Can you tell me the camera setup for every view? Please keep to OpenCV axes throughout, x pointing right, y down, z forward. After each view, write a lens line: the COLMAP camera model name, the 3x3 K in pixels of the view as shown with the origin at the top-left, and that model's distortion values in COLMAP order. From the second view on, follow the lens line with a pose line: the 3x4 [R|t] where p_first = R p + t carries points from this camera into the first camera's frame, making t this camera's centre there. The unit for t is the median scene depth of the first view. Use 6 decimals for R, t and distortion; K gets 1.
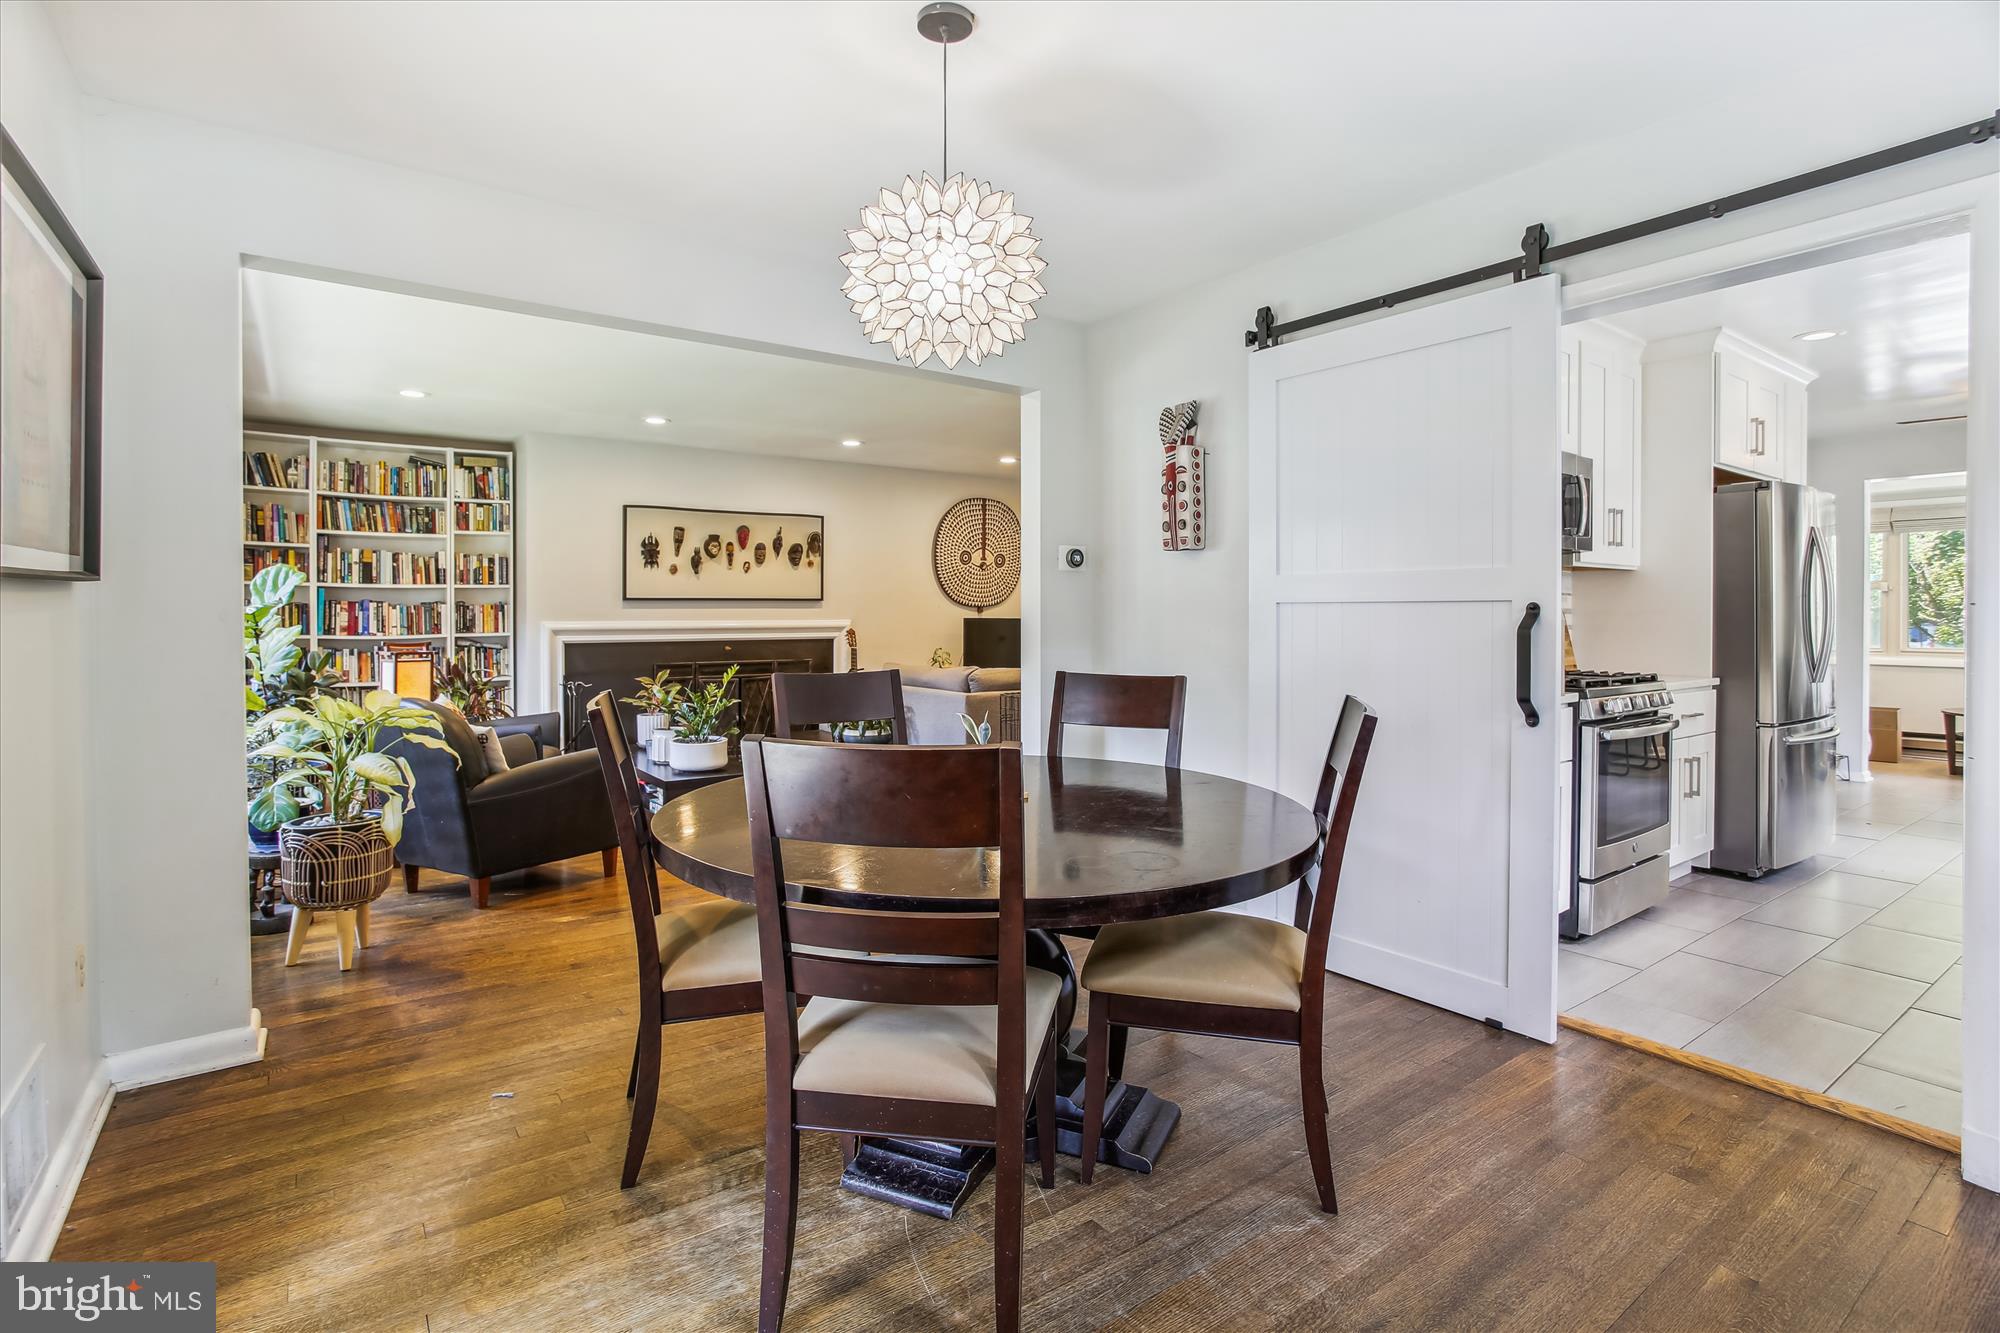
lens RADIAL K [[967.5, 0, 1008.2], [0, 967.5, 654.9], [0, 0, 1]] dist [-0.053805, 0.023831]
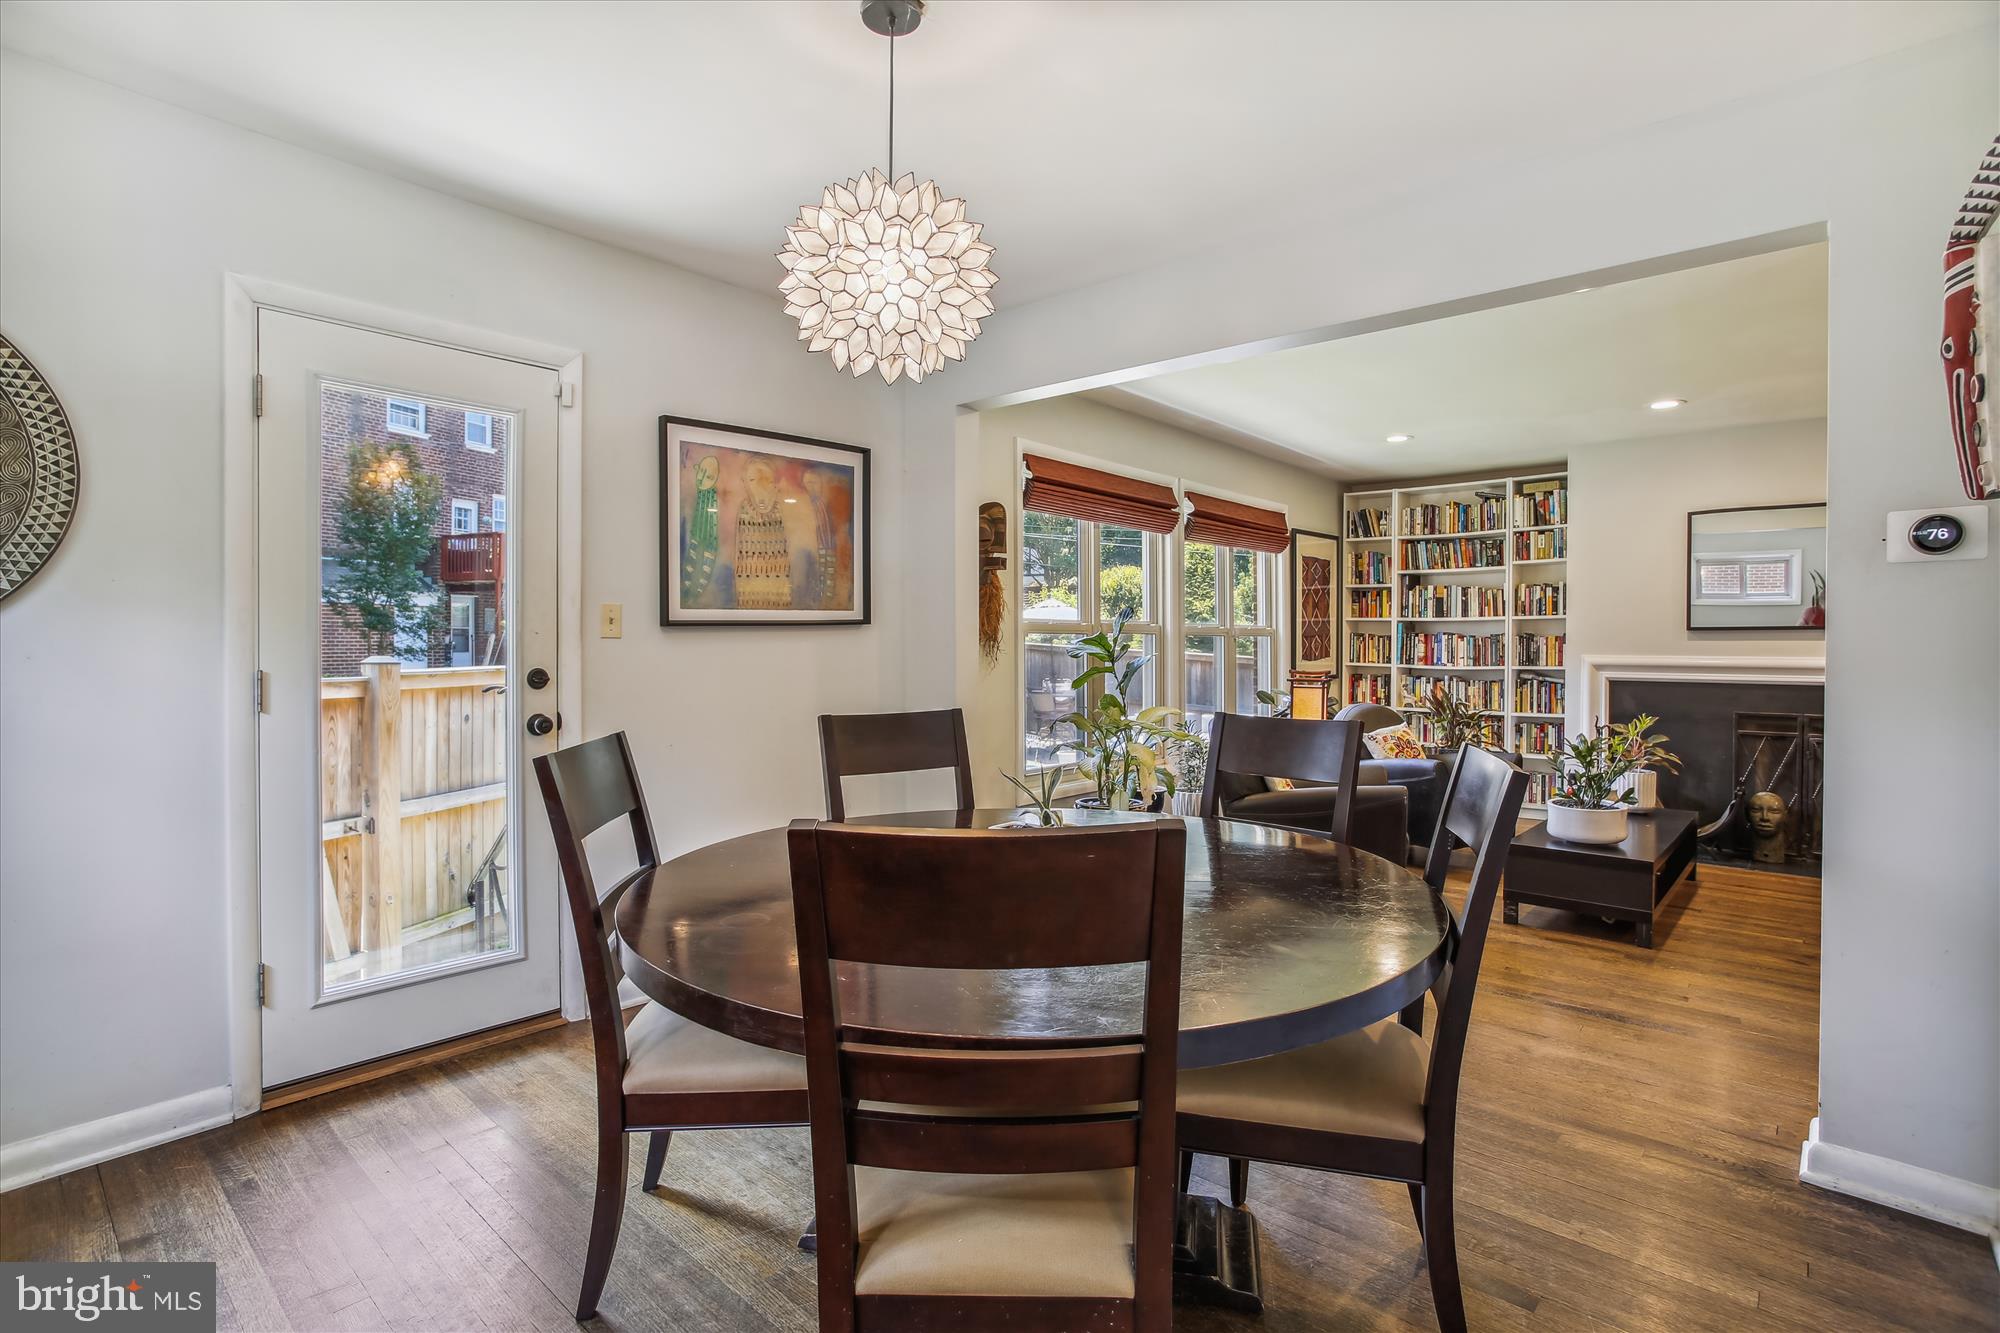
lens RADIAL K [[967.5, 0, 1008.2], [0, 967.5, 654.9], [0, 0, 1]] dist [-0.053805, 0.023831]
pose [[0.216408, 0.010840, -0.976243, 0.270915], [-0.044262, 0.999019, 0.001281, -0.012427], [0.975299, 0.042933, 0.216676, 0.287684]]
